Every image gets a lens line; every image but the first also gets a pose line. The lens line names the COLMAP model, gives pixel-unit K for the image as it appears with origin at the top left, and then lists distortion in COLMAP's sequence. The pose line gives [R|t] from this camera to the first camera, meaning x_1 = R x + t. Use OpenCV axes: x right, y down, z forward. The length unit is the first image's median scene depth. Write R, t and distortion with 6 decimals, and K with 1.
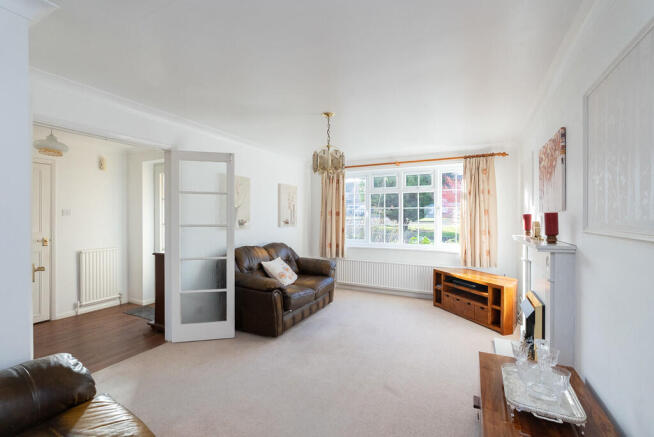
lens RADIAL K [[288.1, 0, 326.5], [0, 288.1, 219.4], [0, 0, 1]] dist [-0.001740, -0.000731]
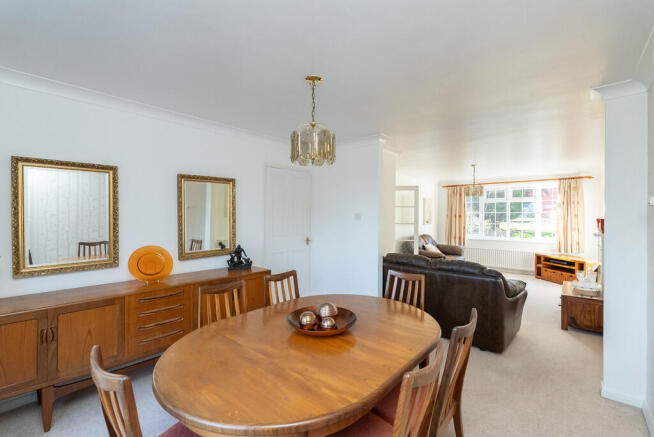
lens RADIAL K [[288.1, 0, 326.8], [0, 288.1, 216.0], [0, 0, 1]] dist [-0.001740, -0.000731]
pose [[0.969698, 0.003919, -0.244277, -0.322749], [-0.005827, 0.999958, -0.007090, -0.008359], [0.244239, 0.008298, 0.969680, -0.737243]]
